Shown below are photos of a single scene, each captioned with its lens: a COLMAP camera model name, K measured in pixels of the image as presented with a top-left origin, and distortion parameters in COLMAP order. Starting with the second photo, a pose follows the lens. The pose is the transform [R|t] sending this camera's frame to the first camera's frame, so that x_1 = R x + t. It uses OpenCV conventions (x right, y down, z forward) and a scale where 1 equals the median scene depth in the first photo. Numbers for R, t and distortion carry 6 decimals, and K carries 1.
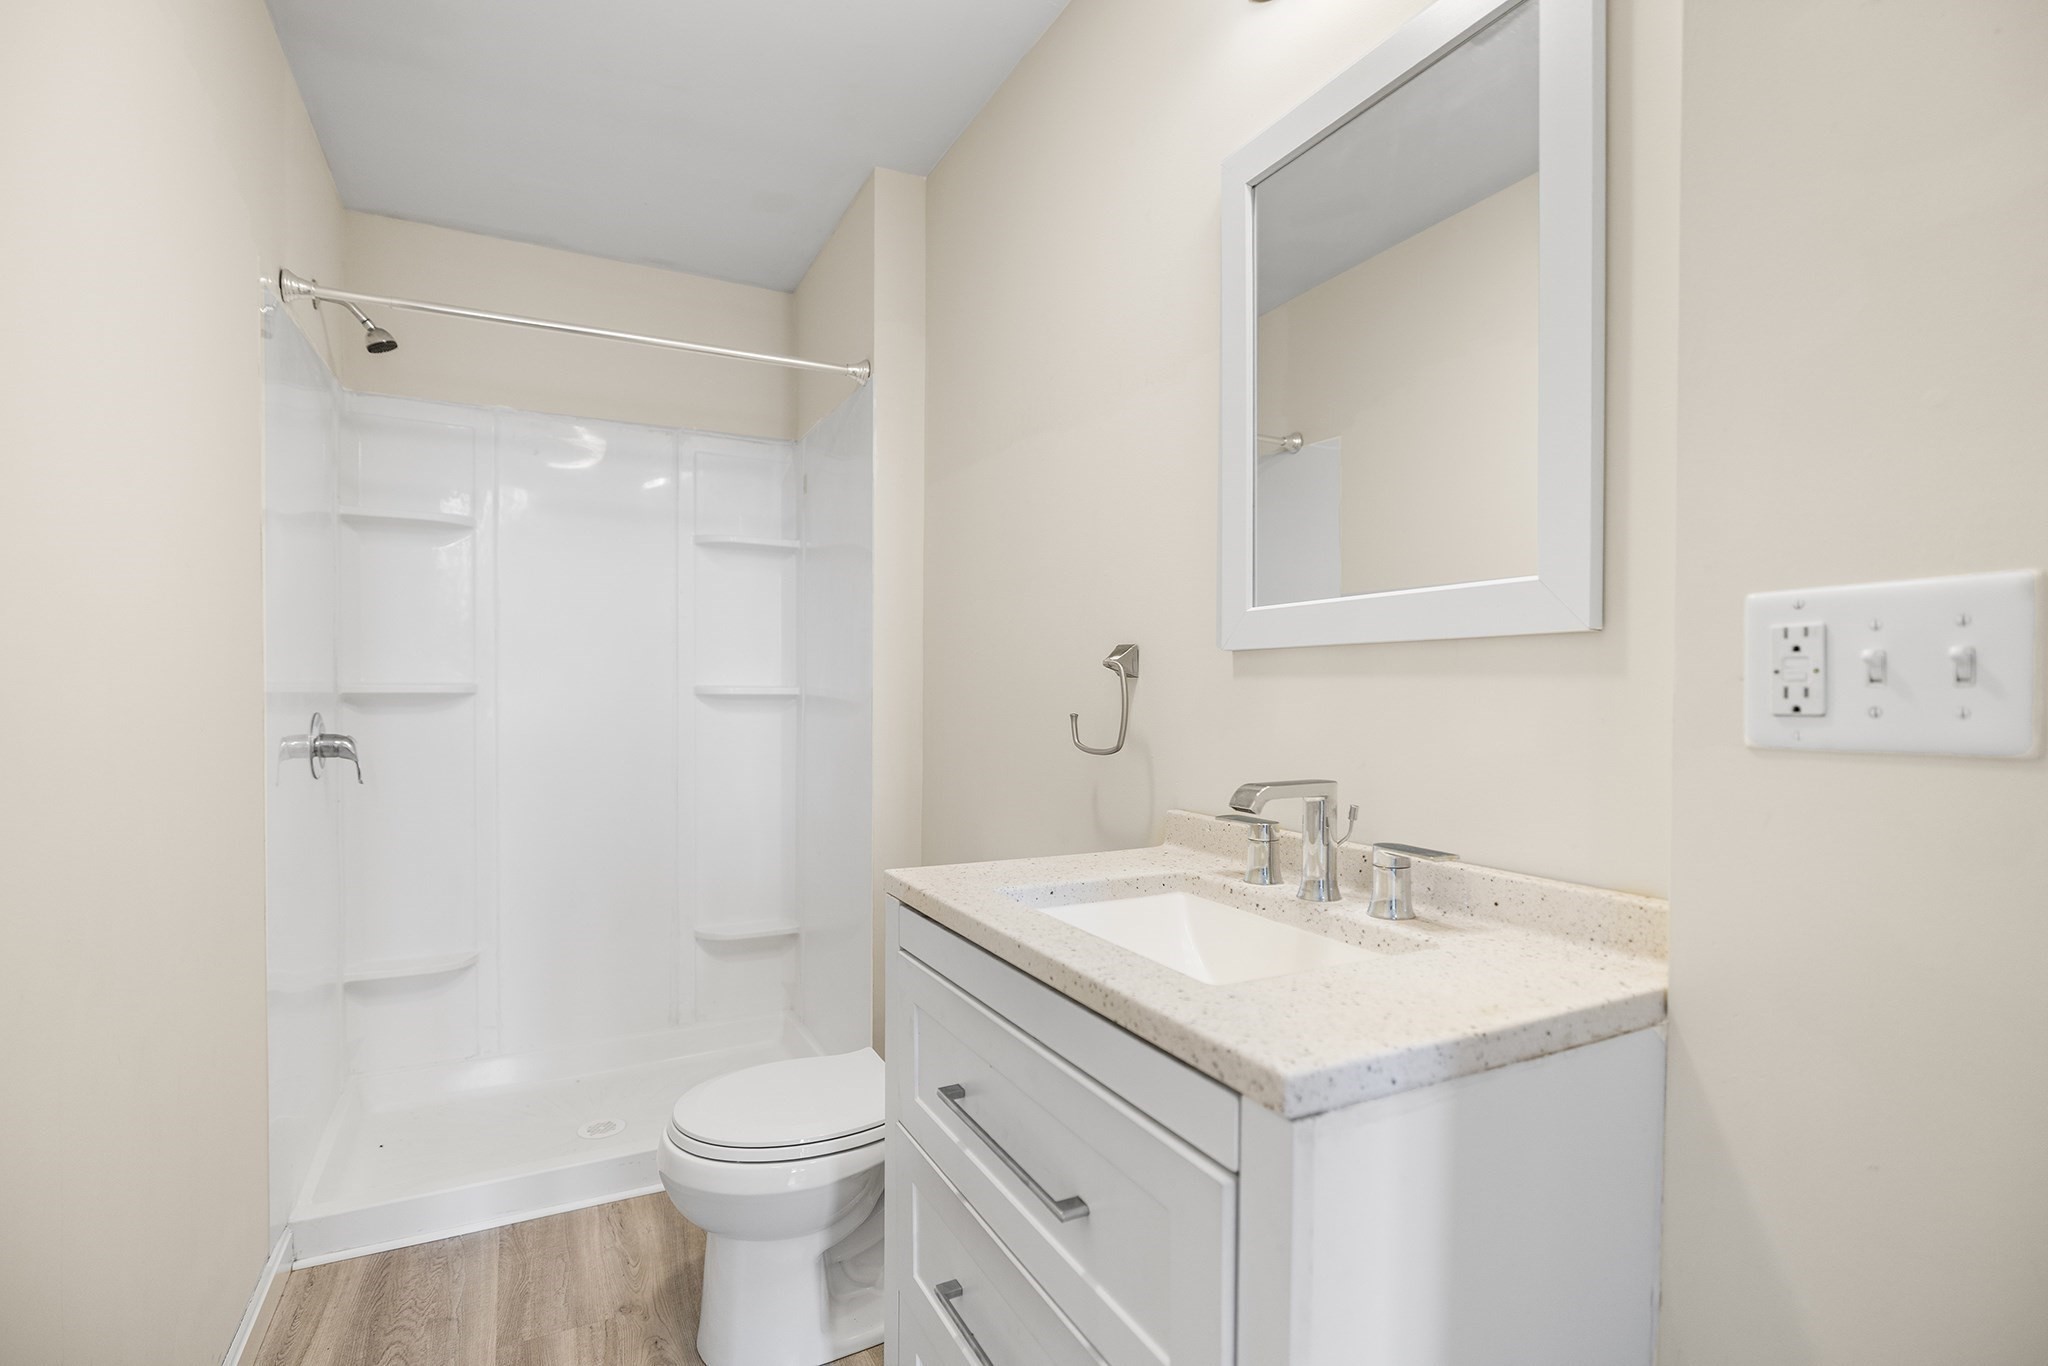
lens RADIAL K [[965.0, 0, 1018.5], [0, 965.0, 699.3], [0, 0, 1]] dist [-0.003438, 0.000487]
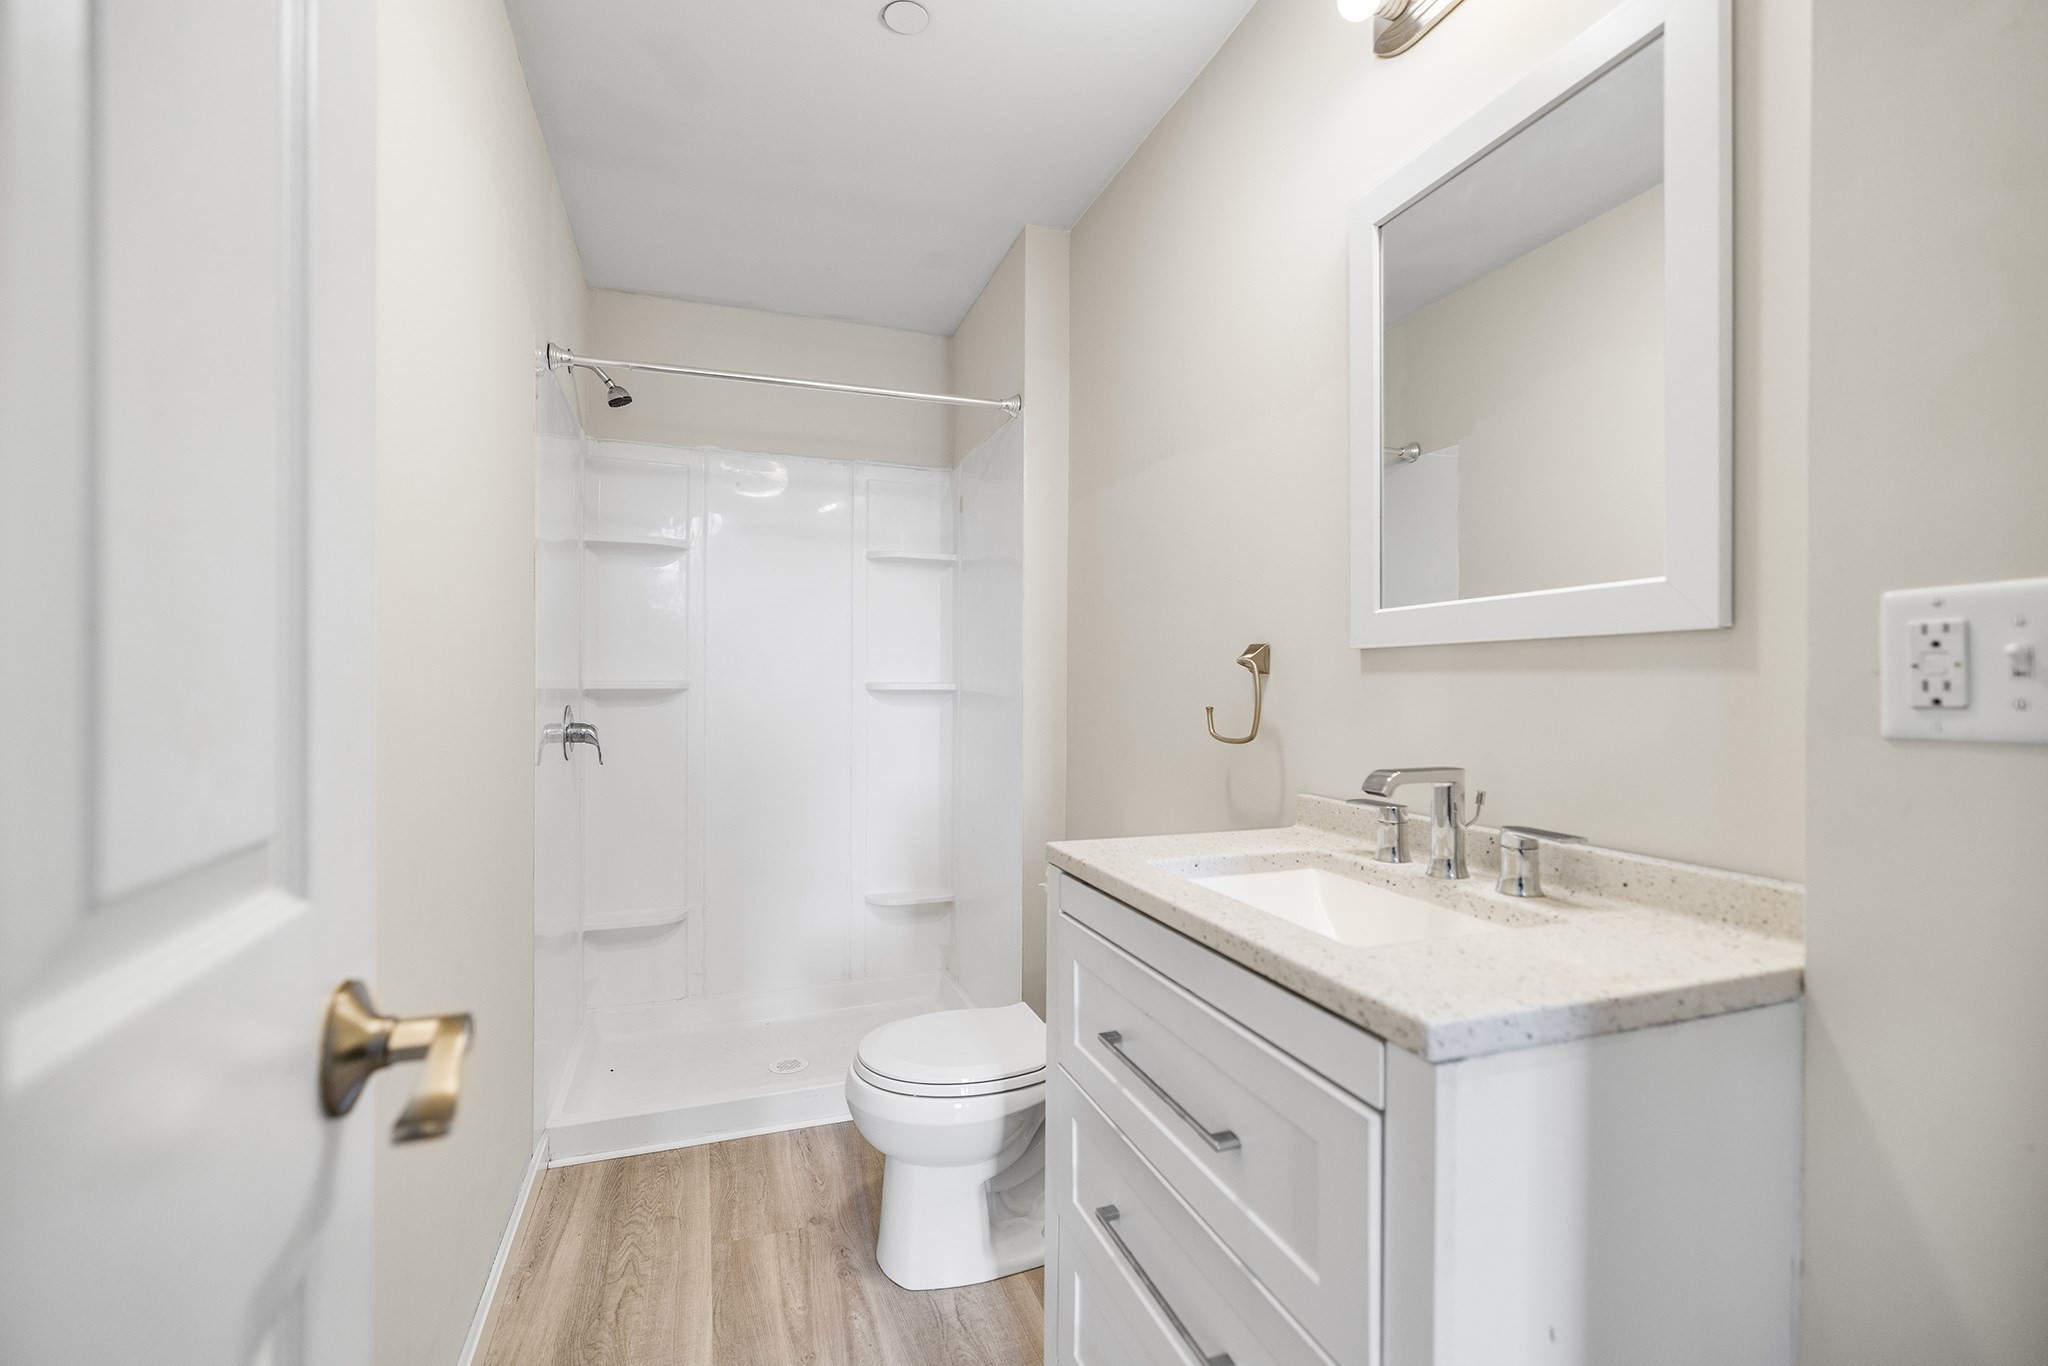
lens RADIAL K [[885.6, 0, 1024.0], [0, 885.6, 683.0], [0, 0, 1]] dist [0.004694, 0.000148]
pose [[0.991571, -0.002302, -0.129545, -0.022984], [0.000646, 0.999918, -0.012821, 0.000741], [0.129564, 0.012629, 0.991491, -0.039790]]
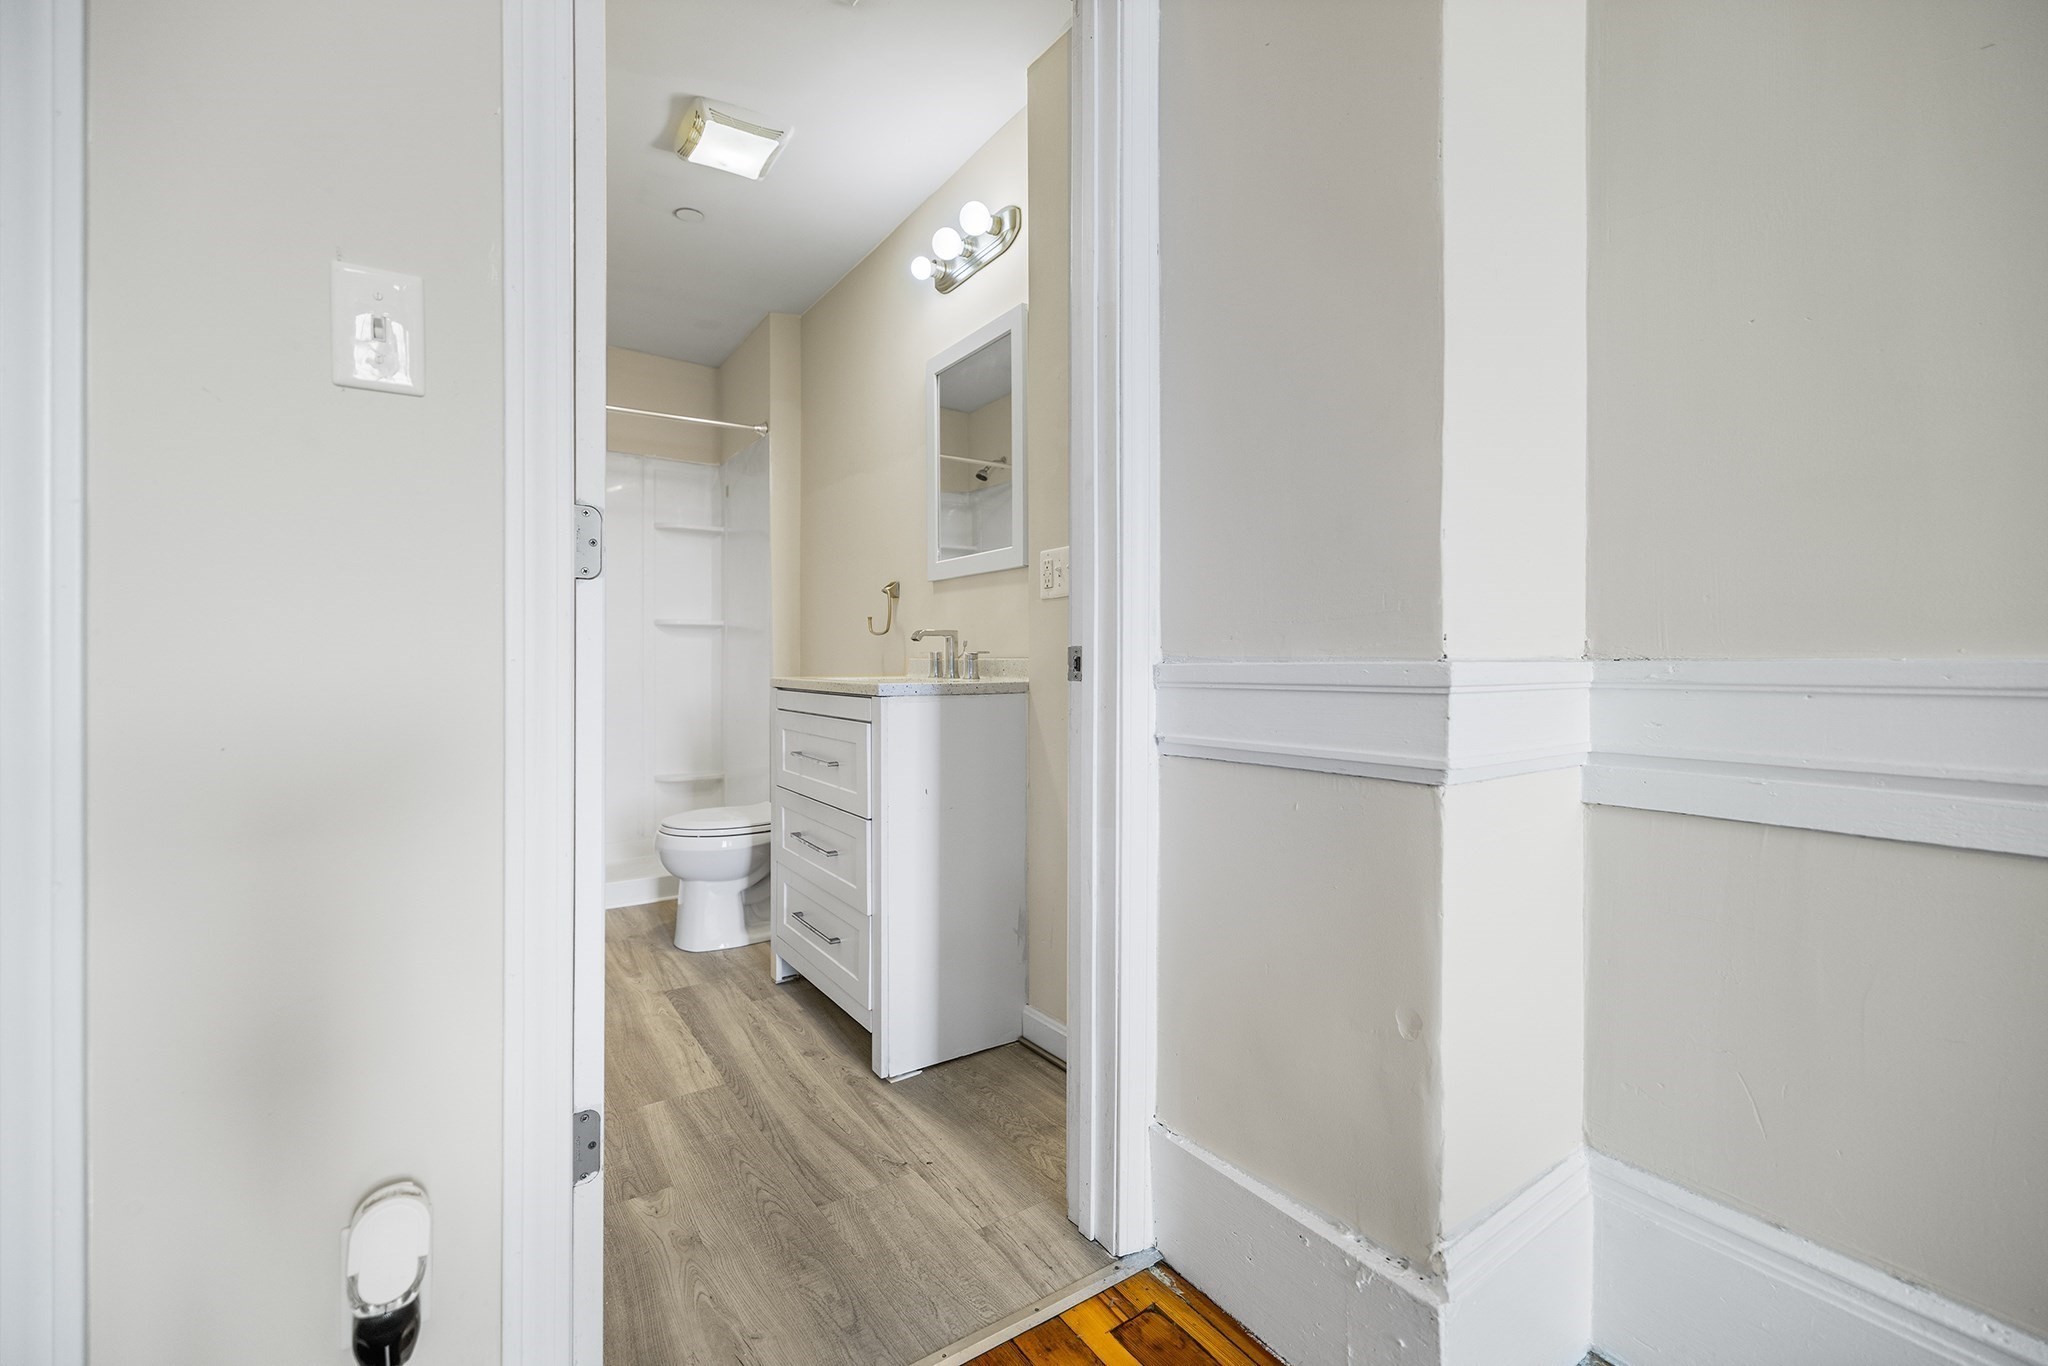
lens RADIAL K [[880.2, 0, 1017.6], [0, 880.2, 672.0], [0, 0, 1]] dist [0.000568, 0.000007]
pose [[0.993802, -0.003605, 0.111105, 0.165824], [0.003615, 0.999993, 0.000106, 0.136152], [-0.111104, 0.000296, 0.993809, -0.887561]]
